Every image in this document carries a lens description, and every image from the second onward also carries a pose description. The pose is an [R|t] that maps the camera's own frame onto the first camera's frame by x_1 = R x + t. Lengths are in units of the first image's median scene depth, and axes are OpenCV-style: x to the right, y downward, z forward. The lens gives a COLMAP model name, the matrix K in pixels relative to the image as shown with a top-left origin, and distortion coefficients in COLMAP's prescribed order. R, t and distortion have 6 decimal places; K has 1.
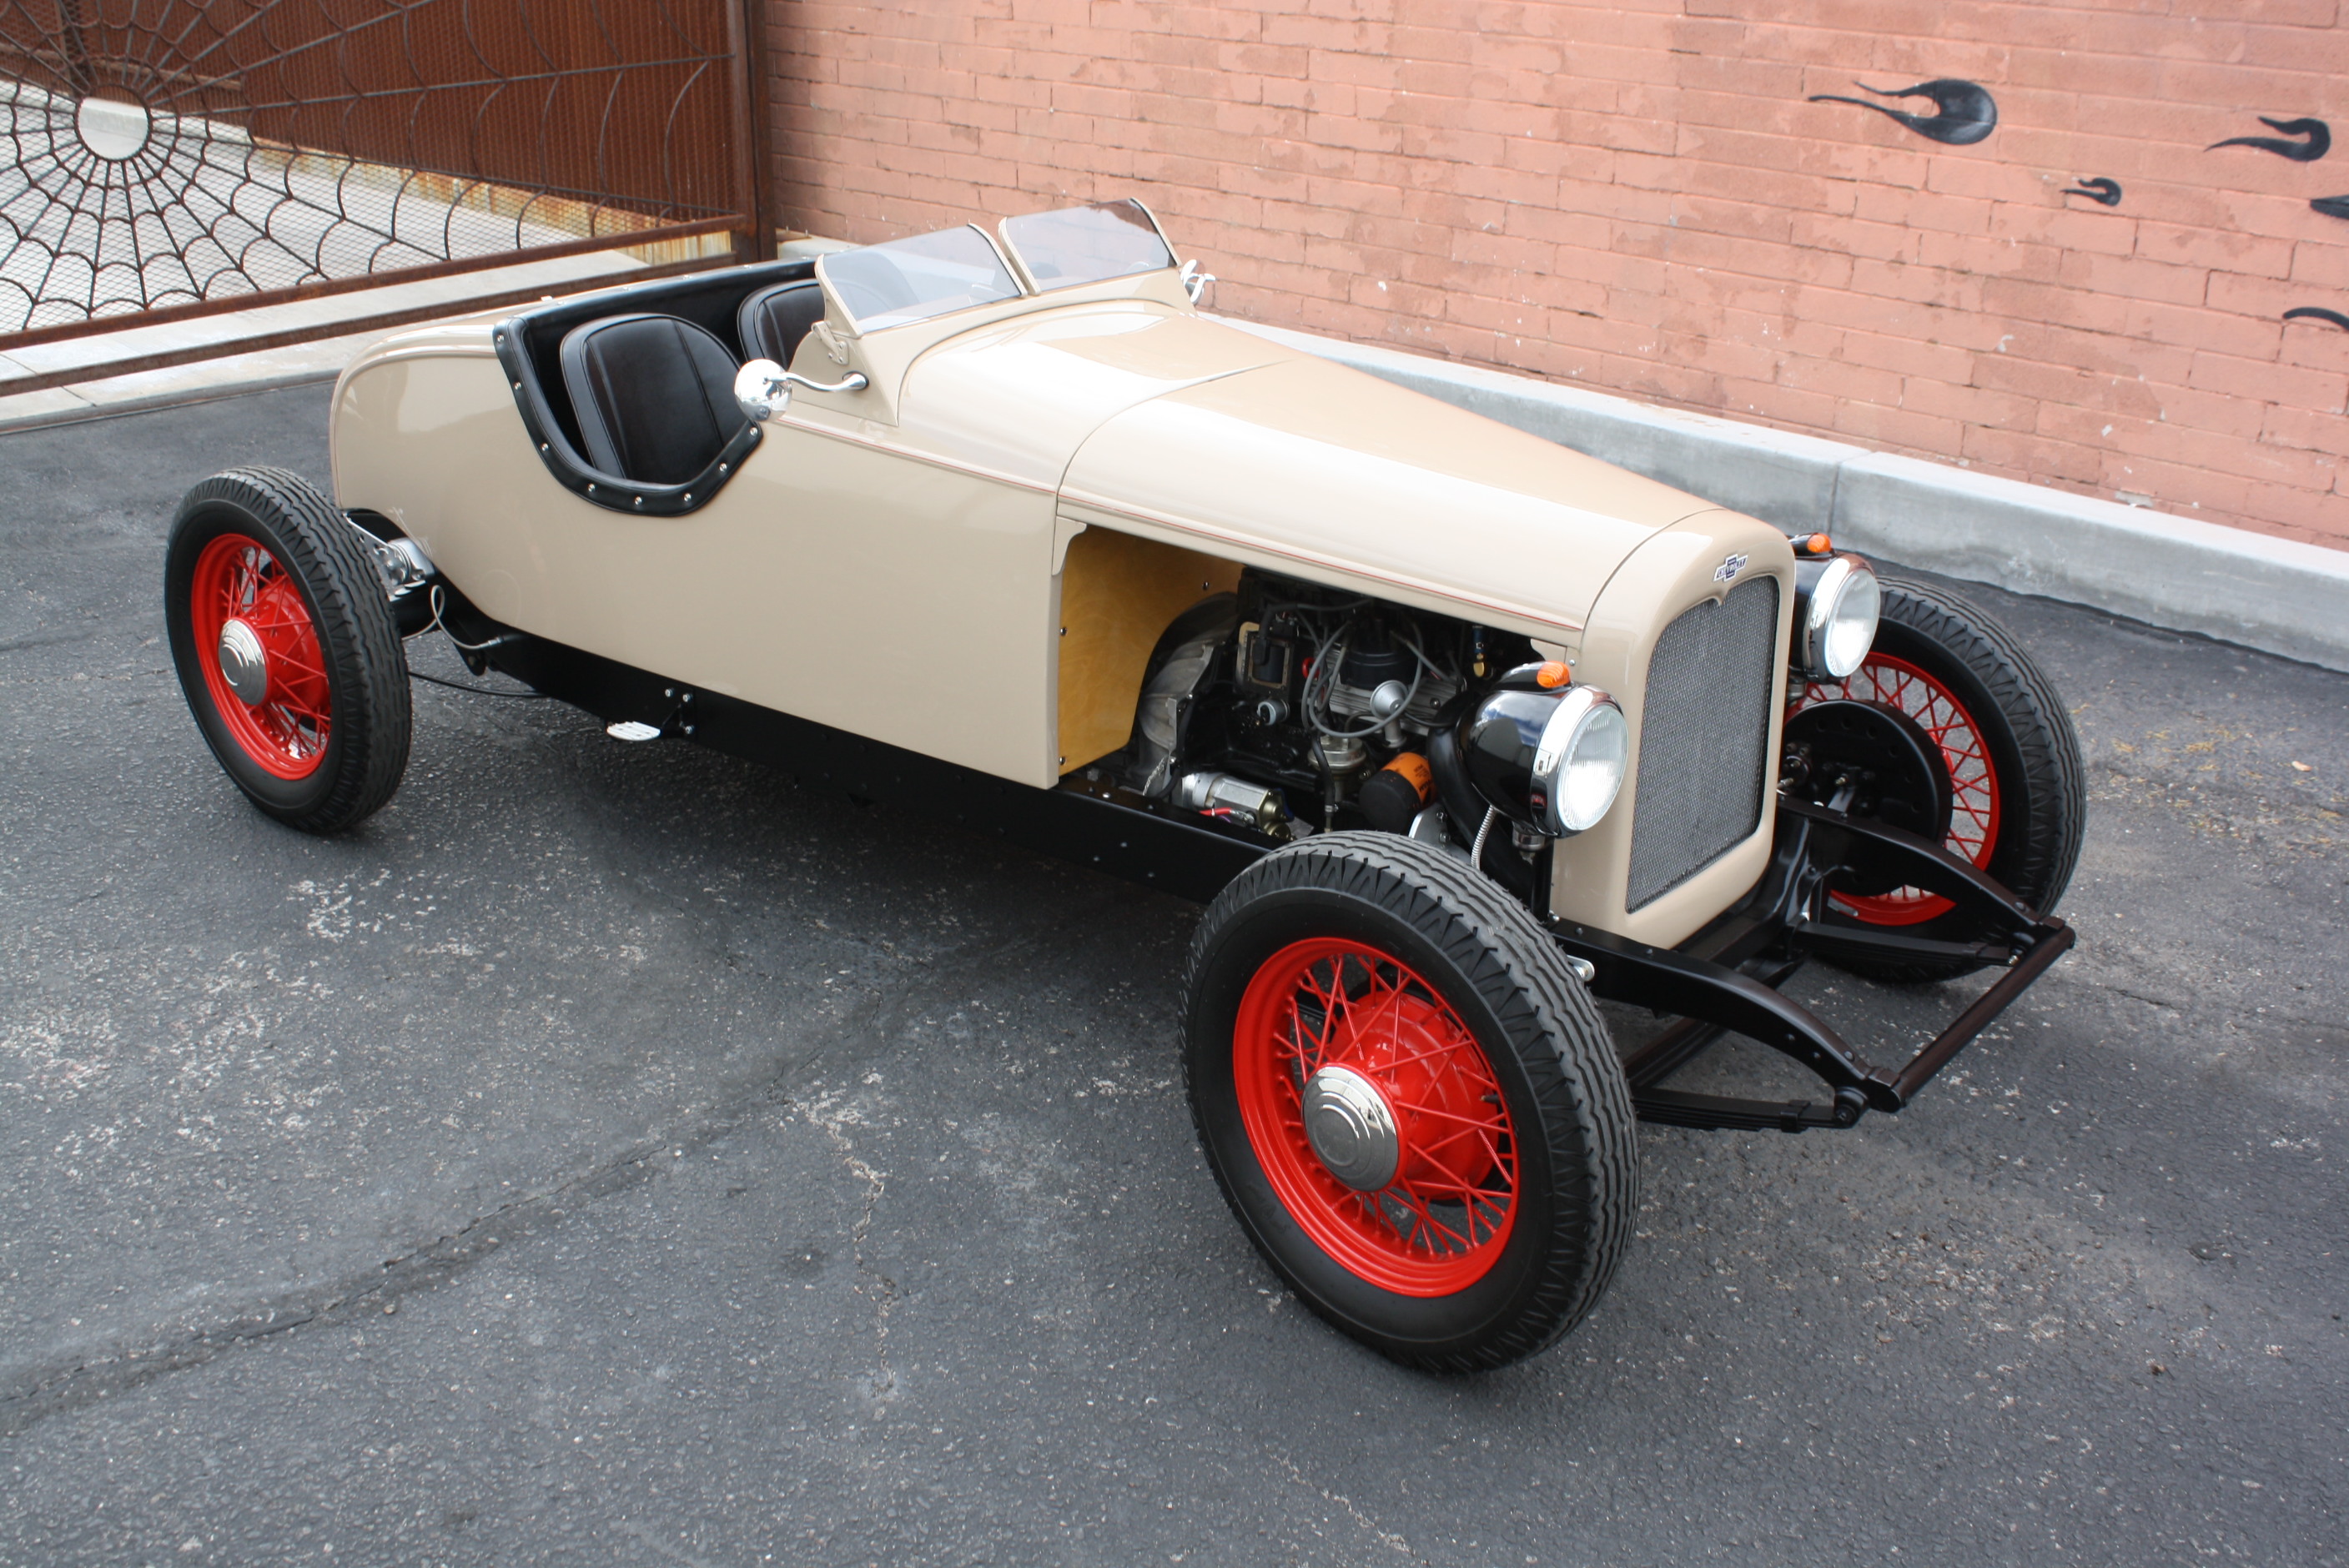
lens RADIAL K [[2401.4, 0, 1185.5], [0, 2401.4, 785.4], [0, 0, 1]] dist [-0.138659, 0.162672]
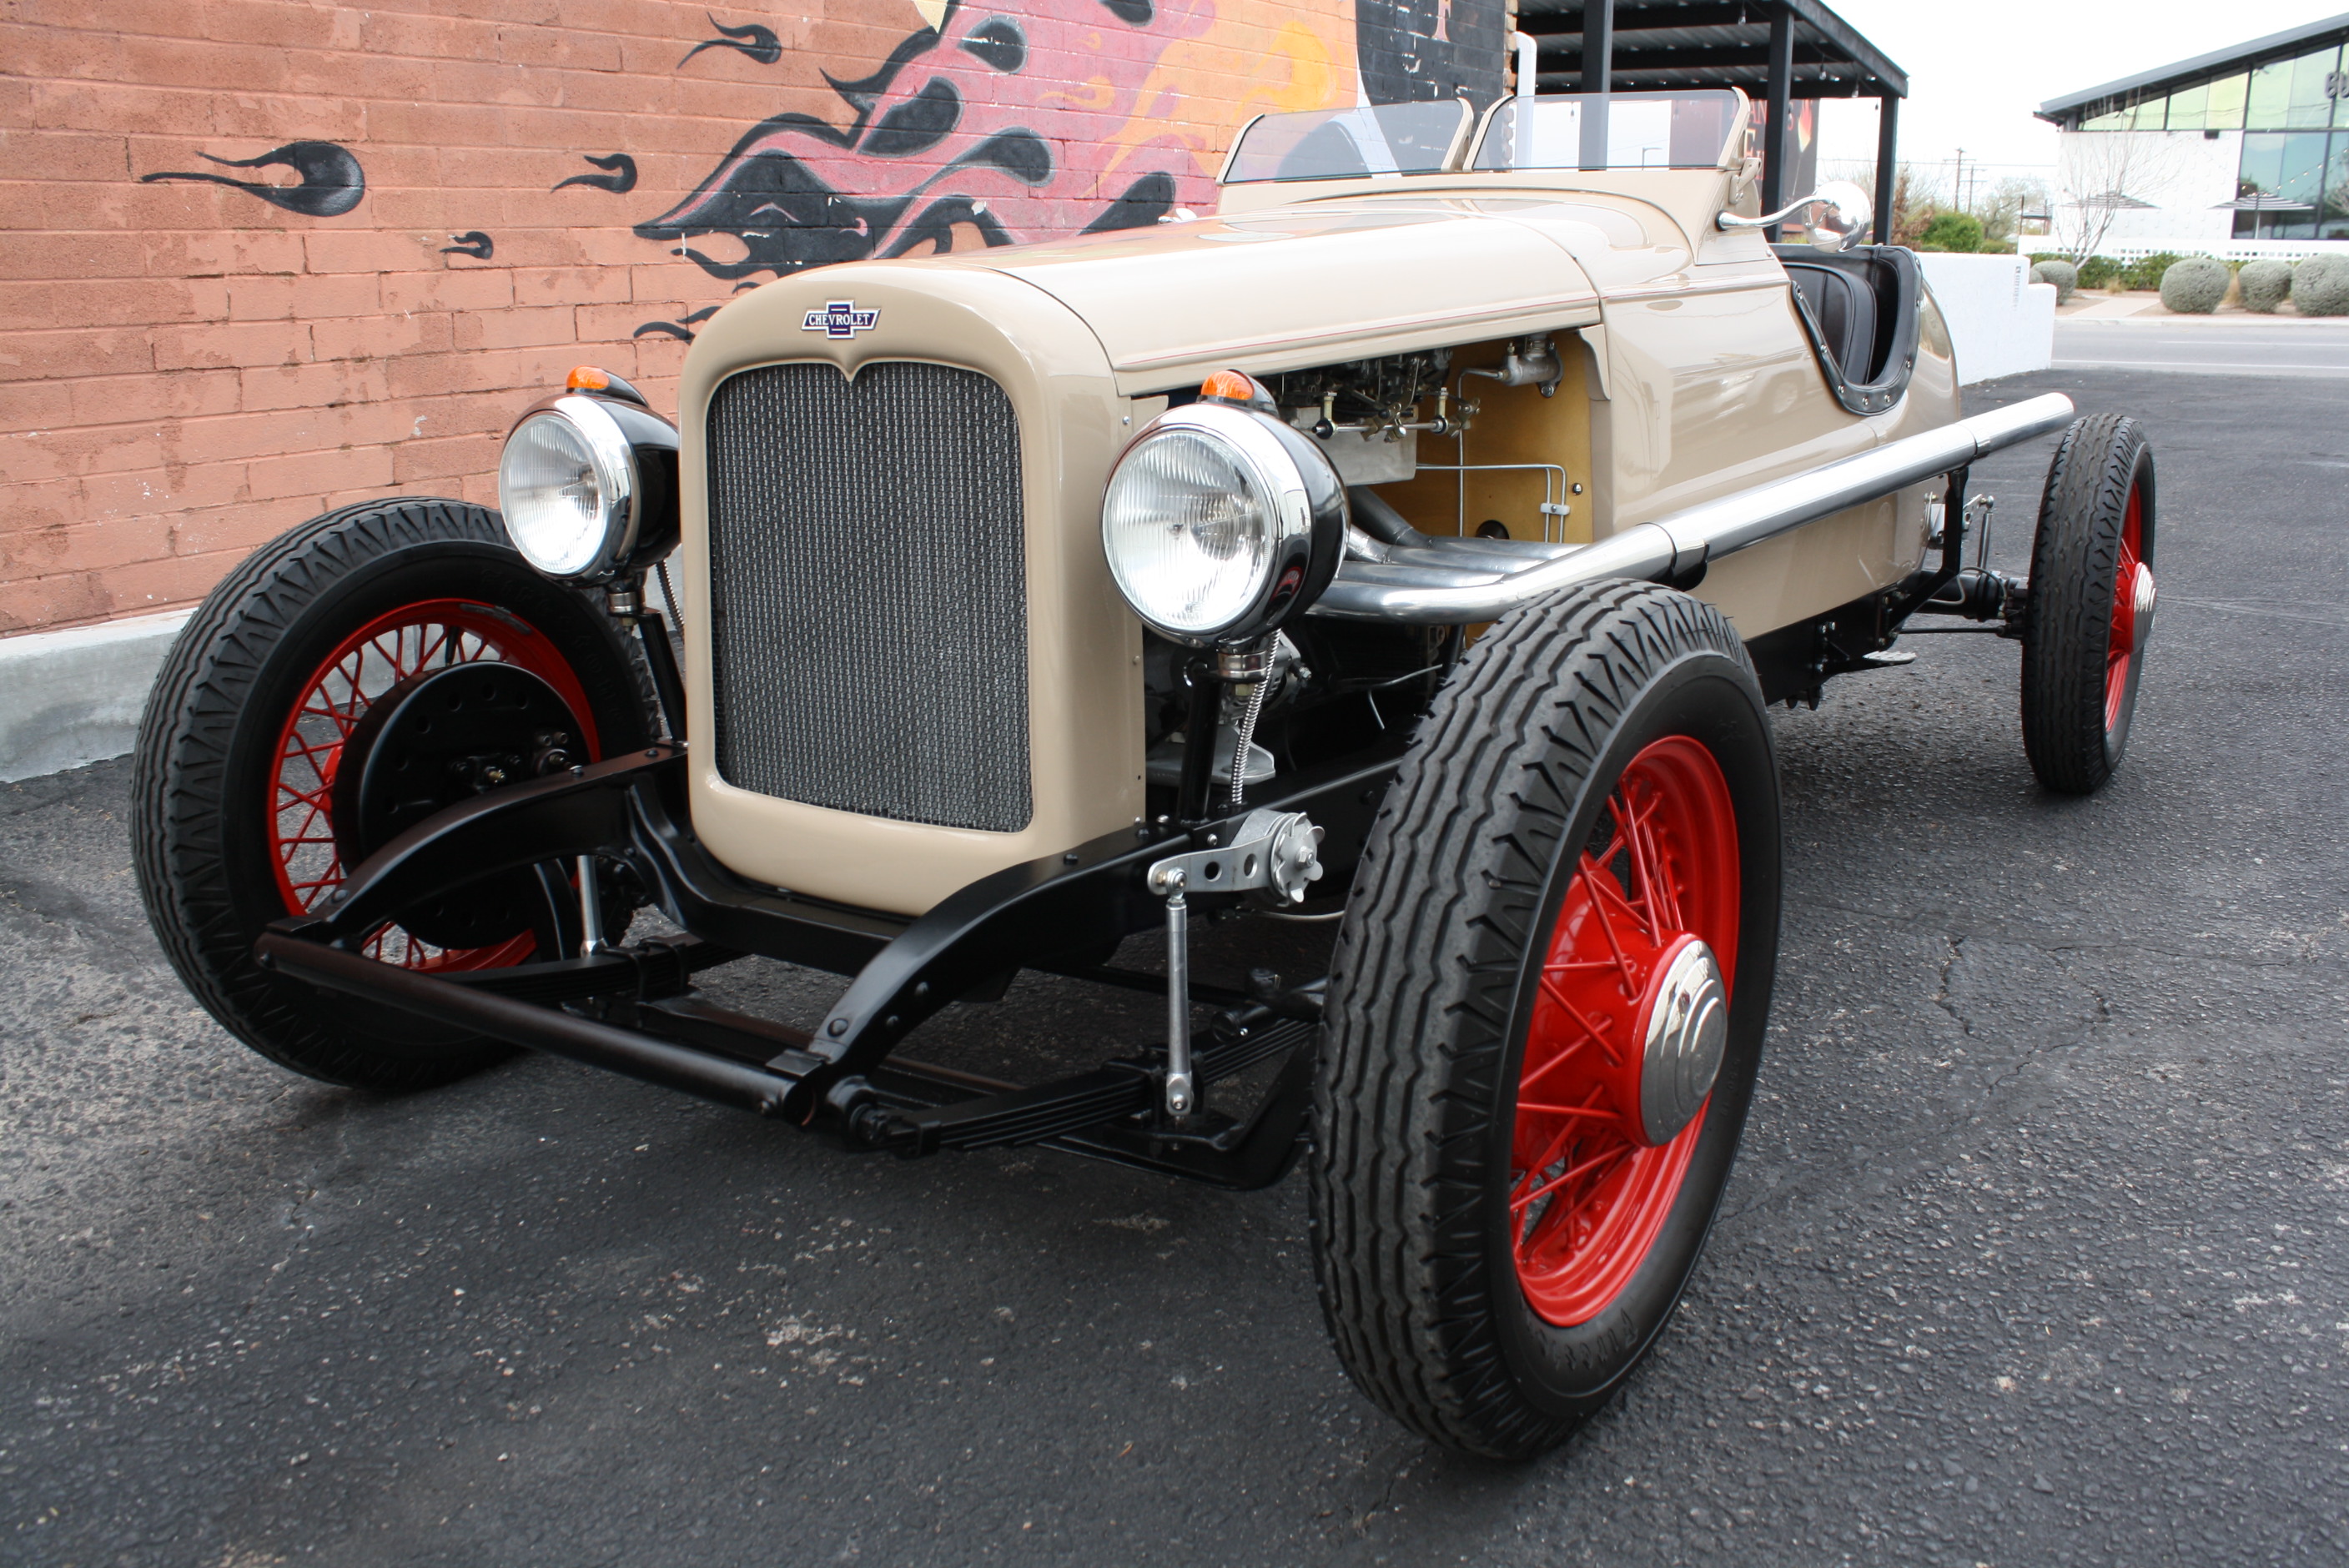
lens RADIAL K [[2035.6, 0, 1180.4], [0, 2035.6, 785.2], [0, 0, 1]] dist [-0.161892, 0.149709]
pose [[-0.181511, -0.262835, 0.947614, -0.492713], [0.376737, 0.871517, 0.313891, -0.206421], [-0.908363, 0.413976, -0.059170, 0.877141]]
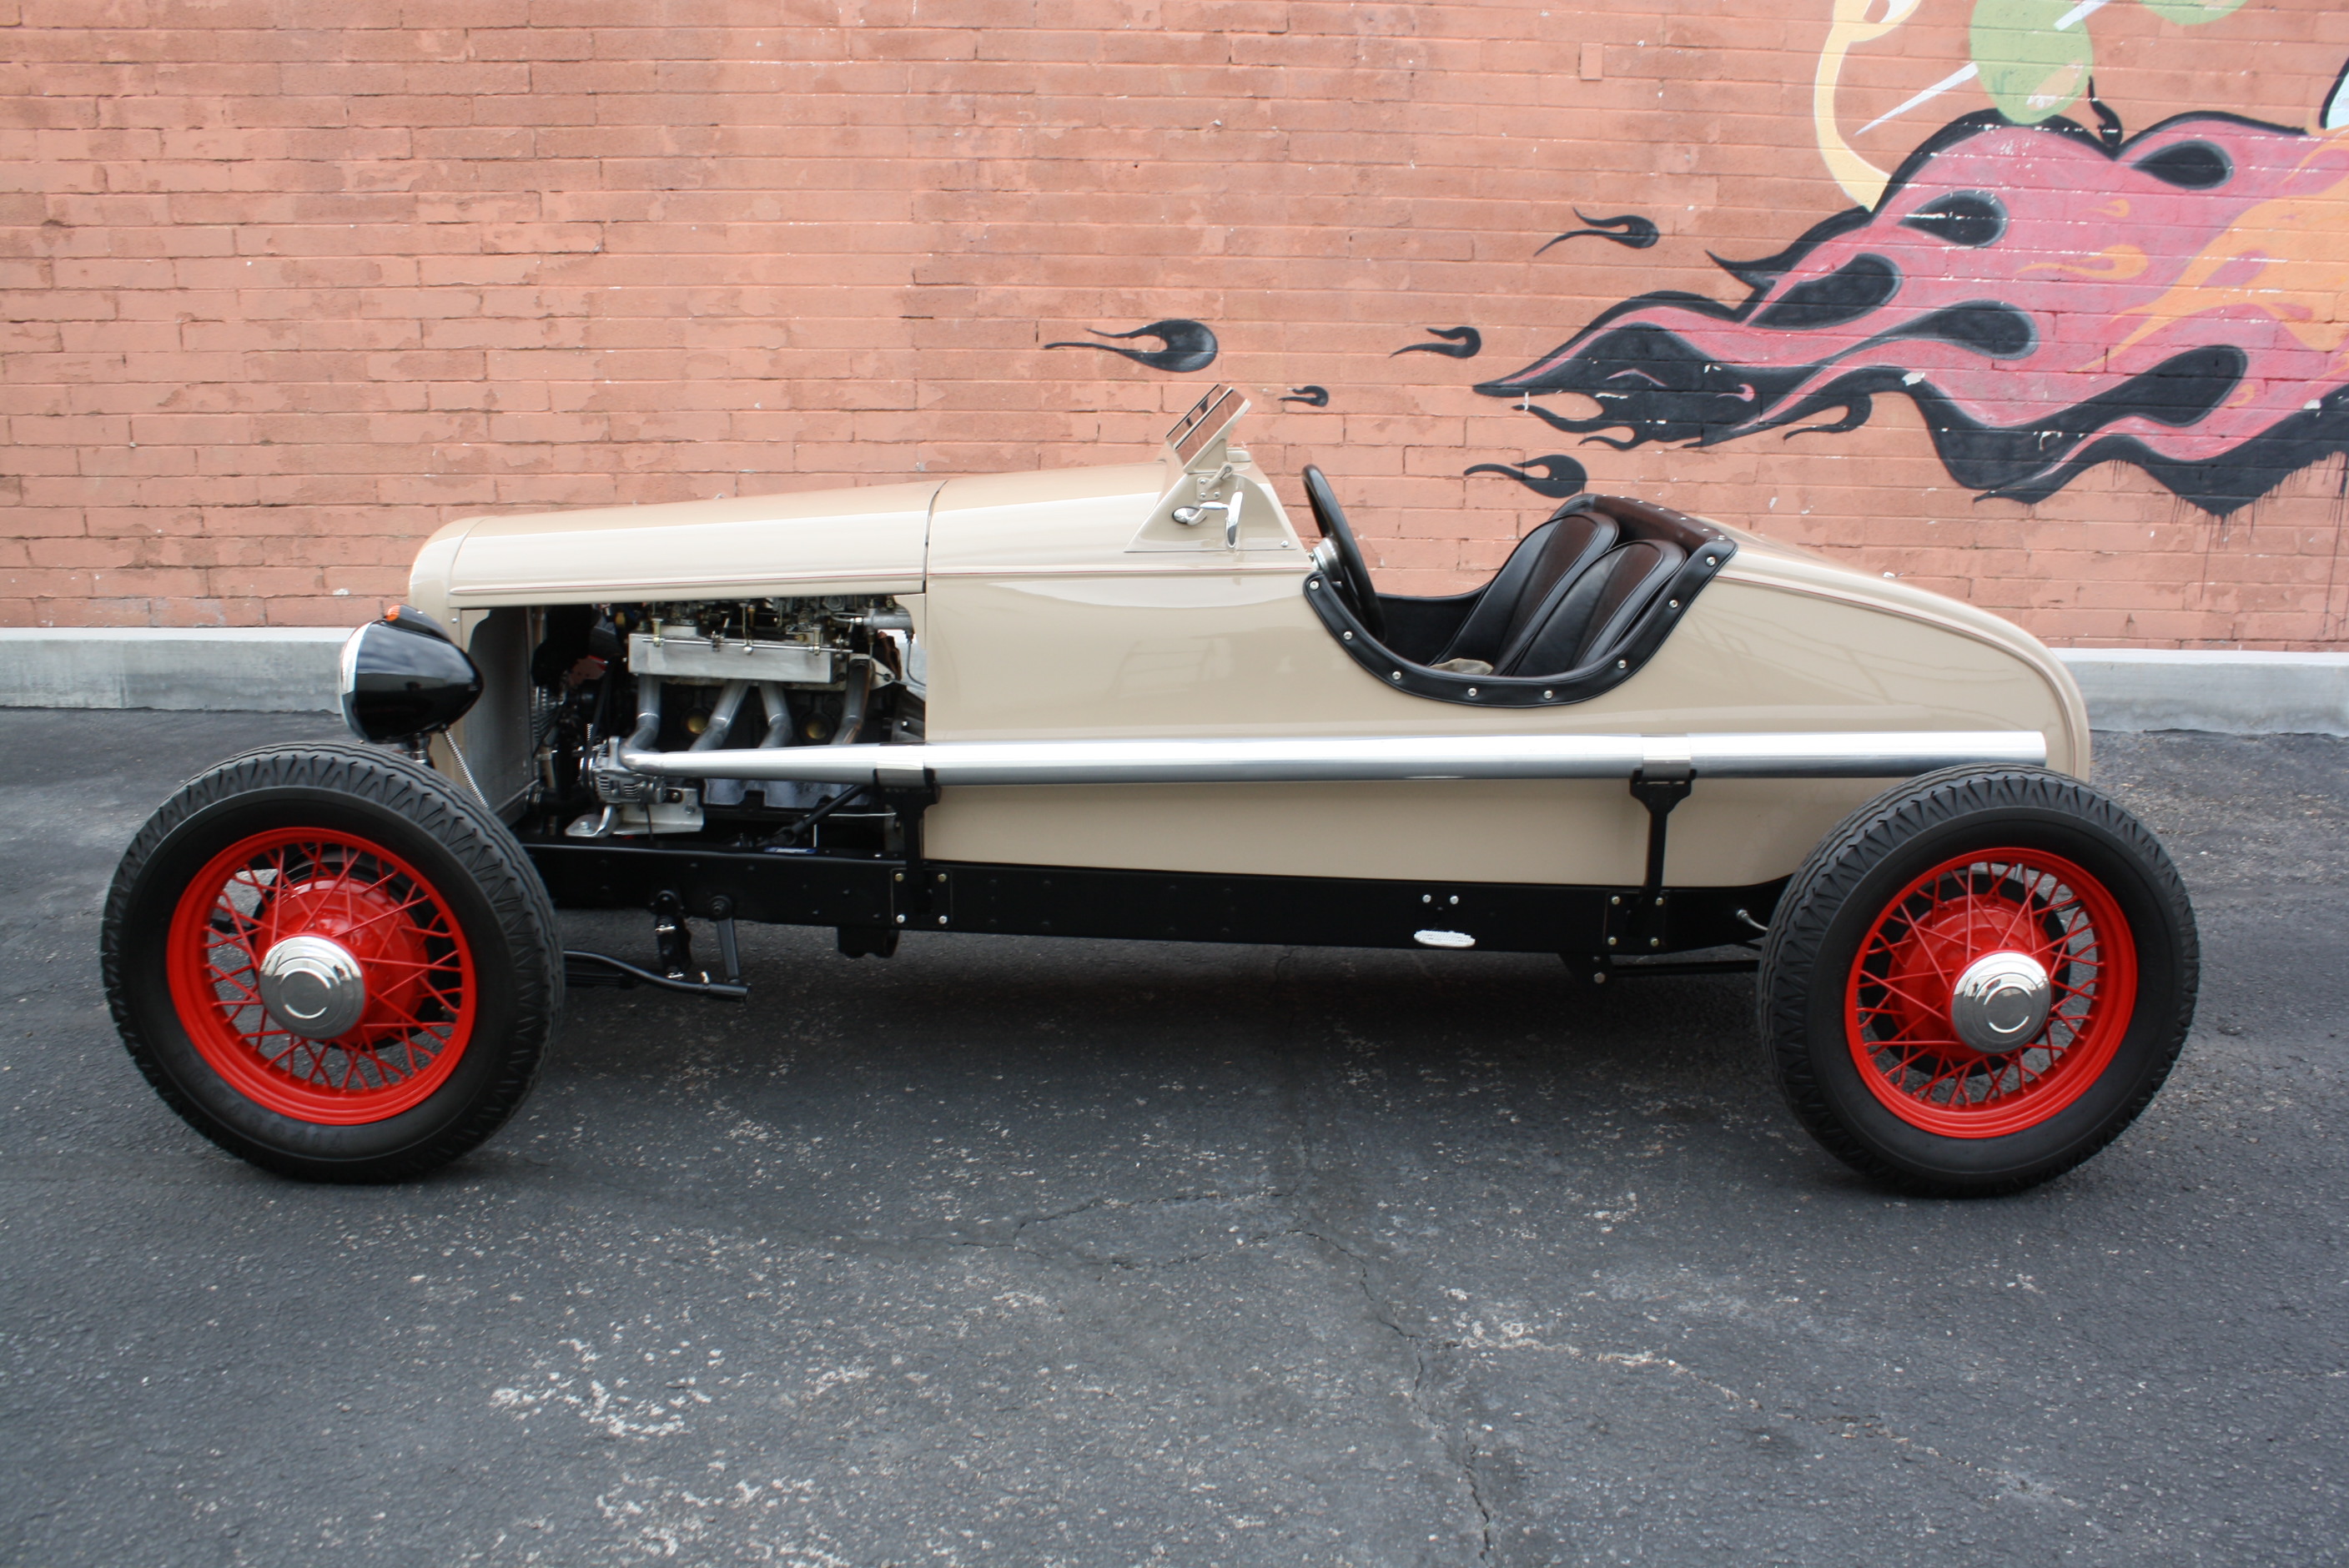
lens RADIAL K [[2006.5, 0, 1191.9], [0, 2006.5, 787.8], [0, 0, 1]] dist [-0.169475, 0.155847]
pose [[0.703578, -0.182067, 0.686898, -0.430948], [0.266949, 0.963542, -0.018038, -0.047948], [-0.658571, 0.196057, 0.726530, 0.304541]]
